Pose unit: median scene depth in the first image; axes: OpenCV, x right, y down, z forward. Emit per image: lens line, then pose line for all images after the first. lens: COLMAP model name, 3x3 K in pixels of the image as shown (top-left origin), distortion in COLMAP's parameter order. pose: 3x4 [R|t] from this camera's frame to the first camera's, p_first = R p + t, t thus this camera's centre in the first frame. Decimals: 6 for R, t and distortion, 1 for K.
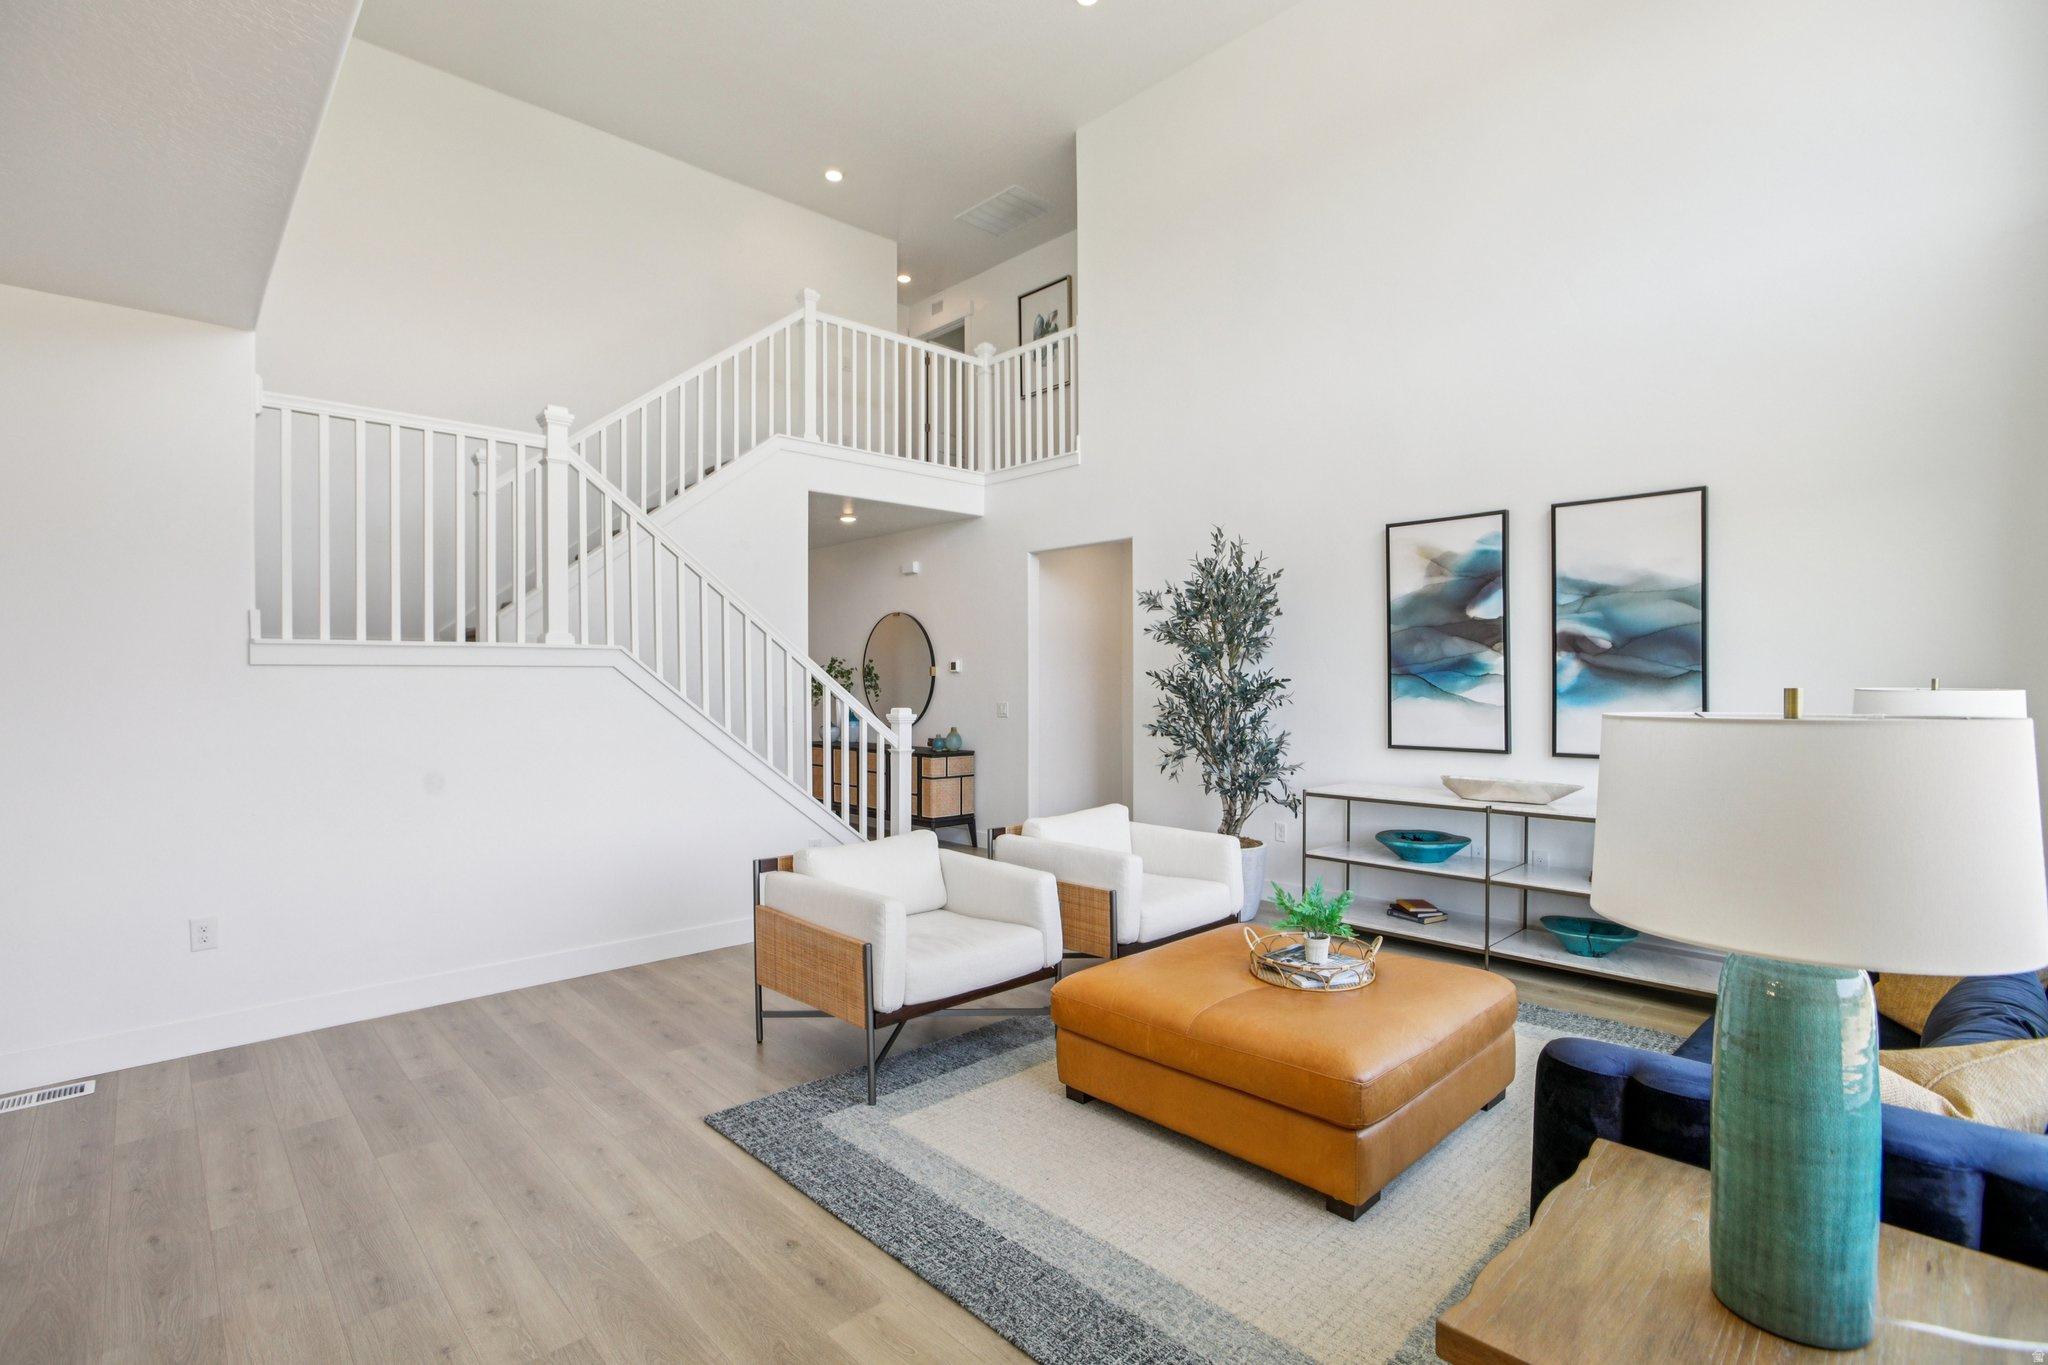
lens RADIAL K [[957.9, 0, 1013.4], [0, 957.9, 677.8], [0, 0, 1]] dist [-0.034180, 0.000226]
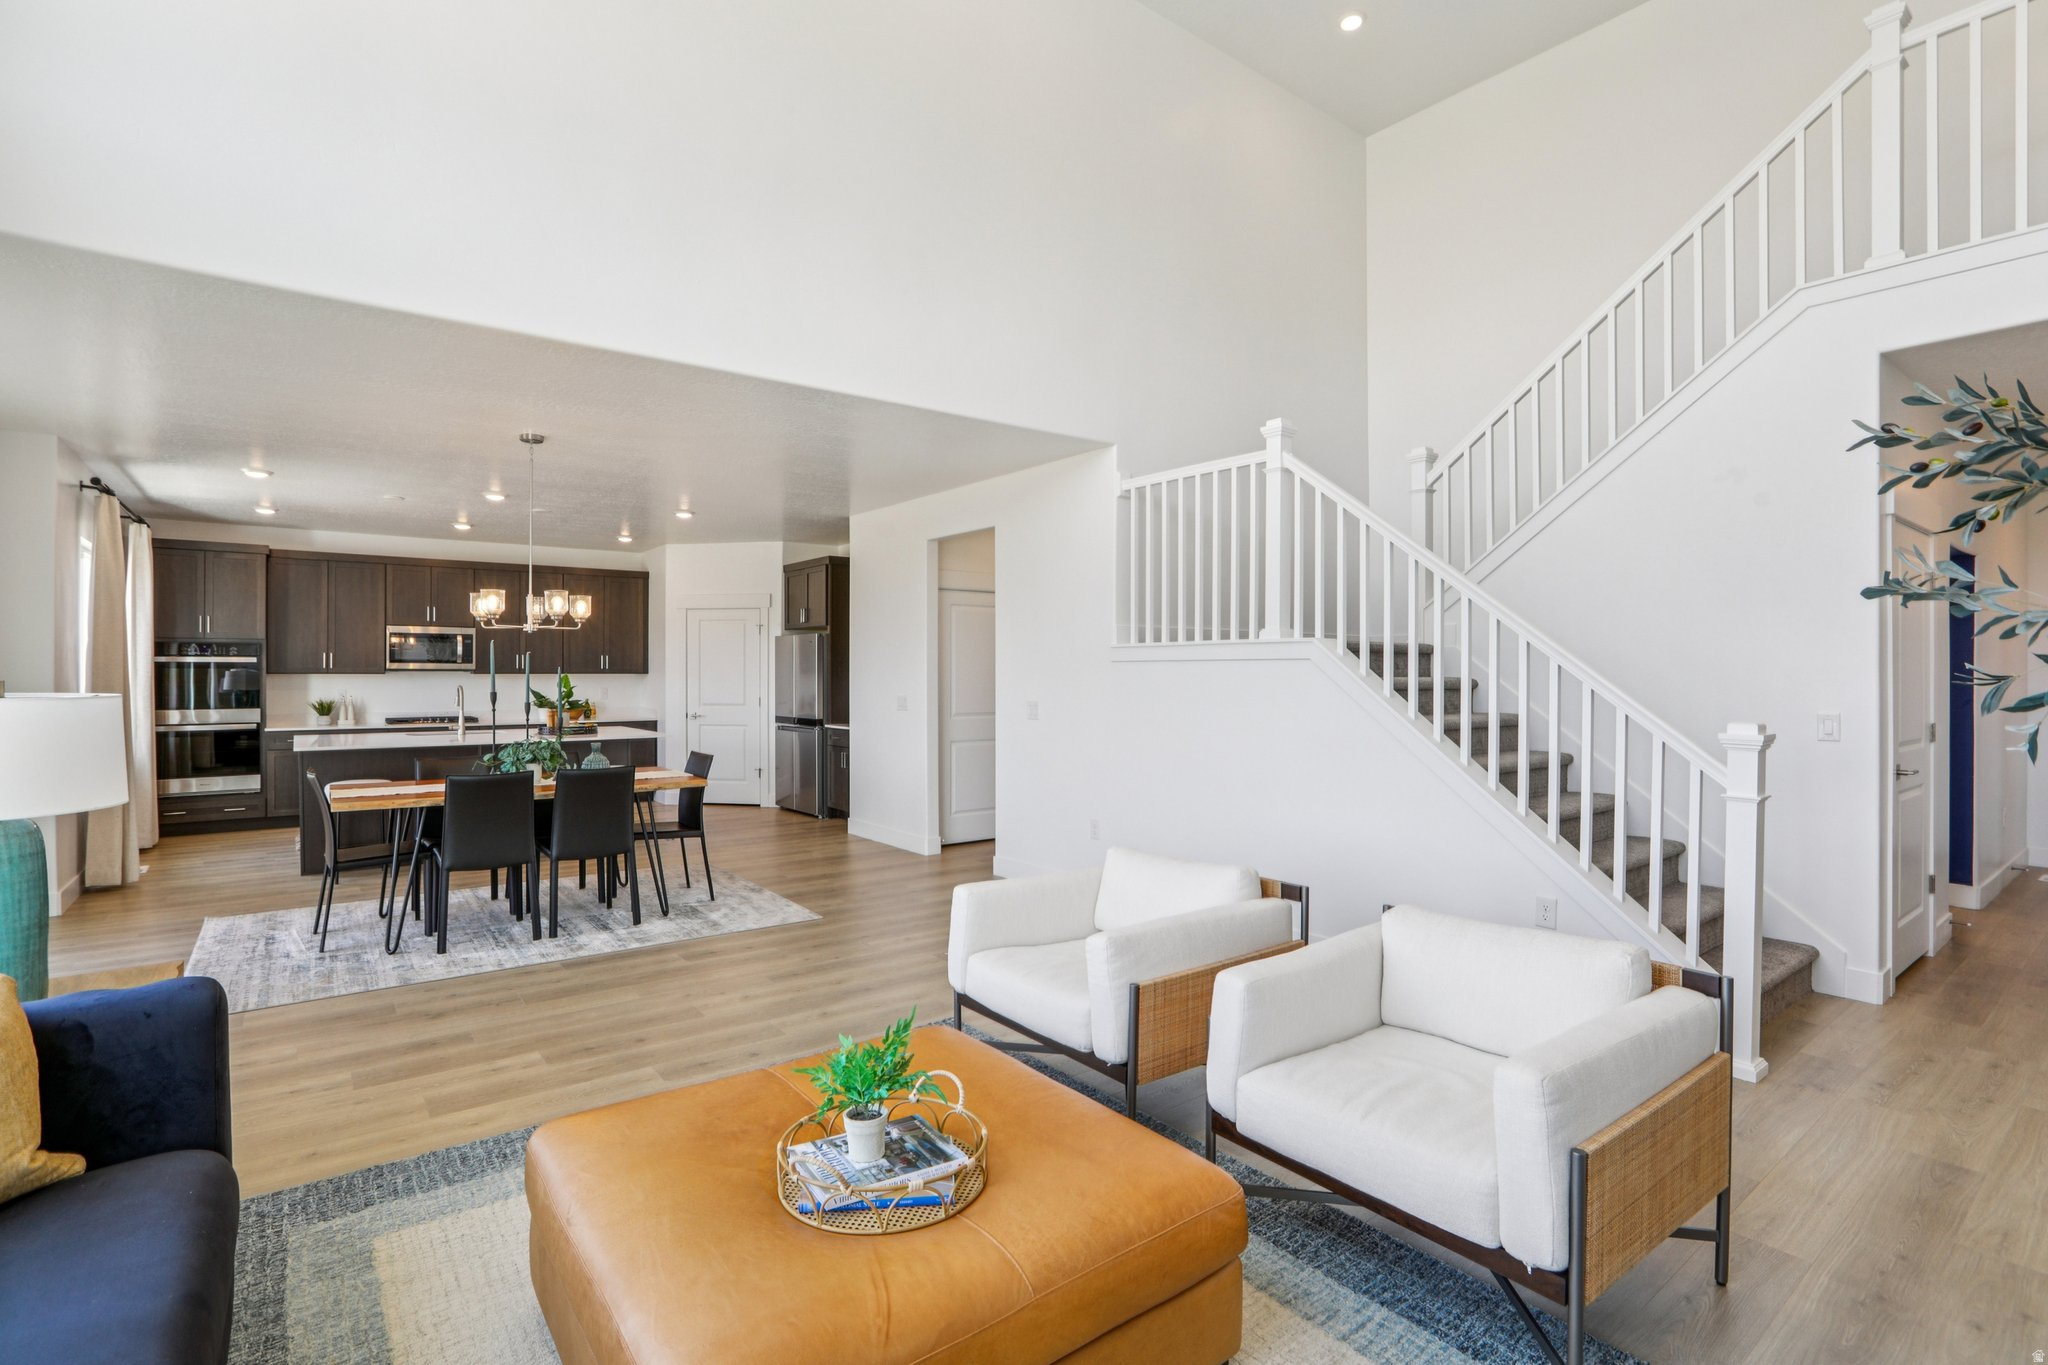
lens RADIAL K [[969.9, 0, 1028.8], [0, 969.9, 672.7], [0, 0, 1]] dist [-0.020746, 0.000215]
pose [[-0.095404, 0.004692, -0.995428, 0.607701], [0.000499, 0.999989, 0.004666, -0.002127], [0.995438, -0.000051, -0.095406, 0.779228]]
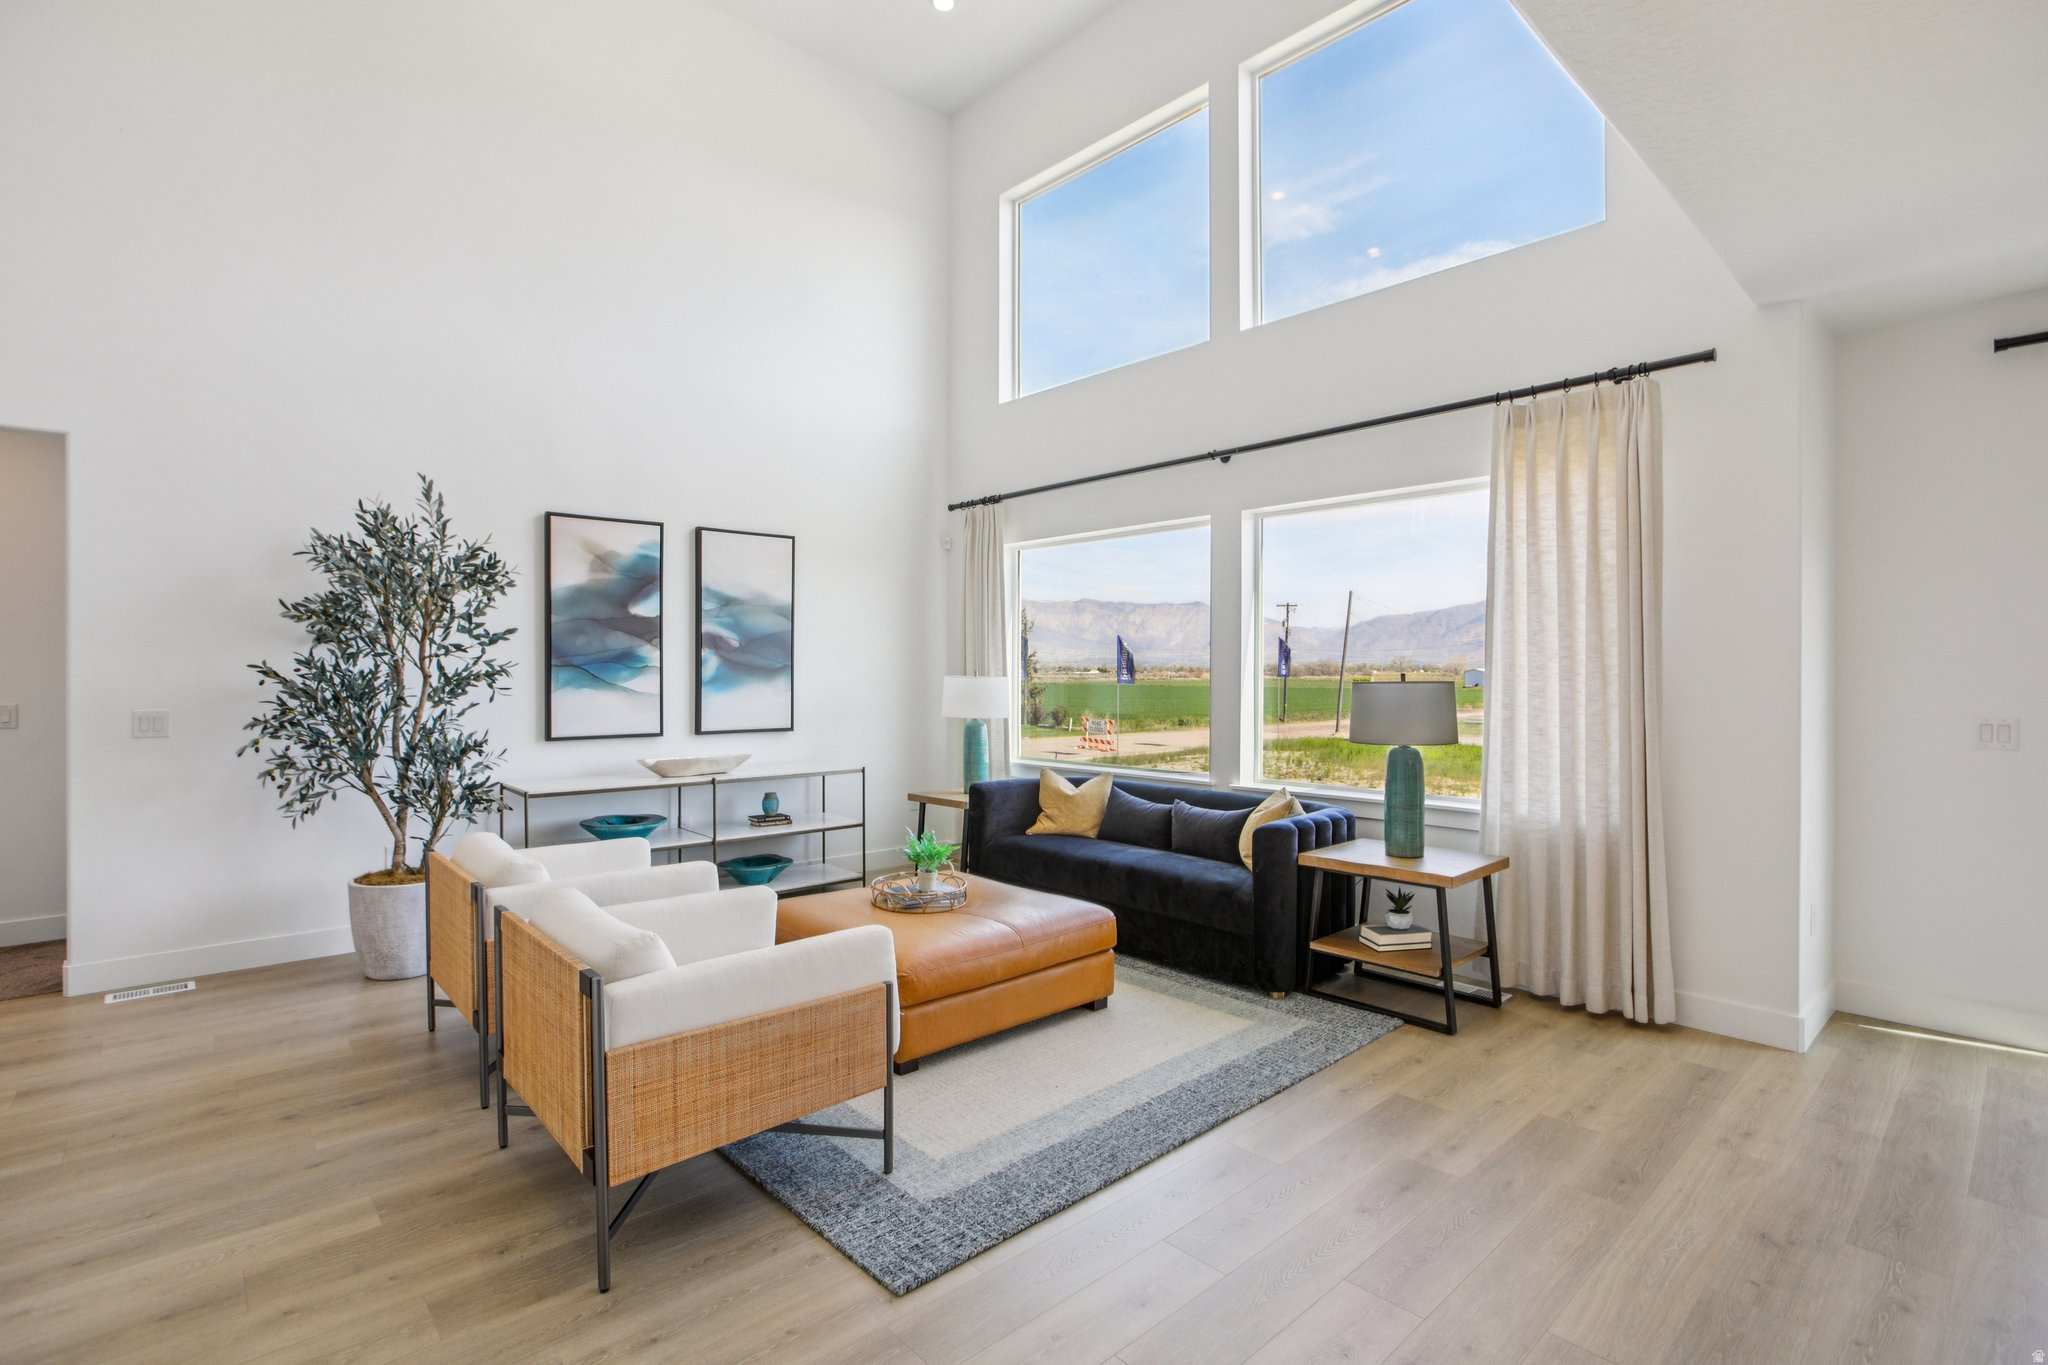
lens RADIAL K [[957.9, 0, 1013.4], [0, 957.9, 677.8], [0, 0, 1]] dist [-0.034180, 0.000226]
pose [[0.023629, -0.004621, 0.999710, -0.649897], [-0.001611, 0.999988, 0.004660, 0.004275], [-0.999720, -0.001721, 0.023621, 0.574007]]
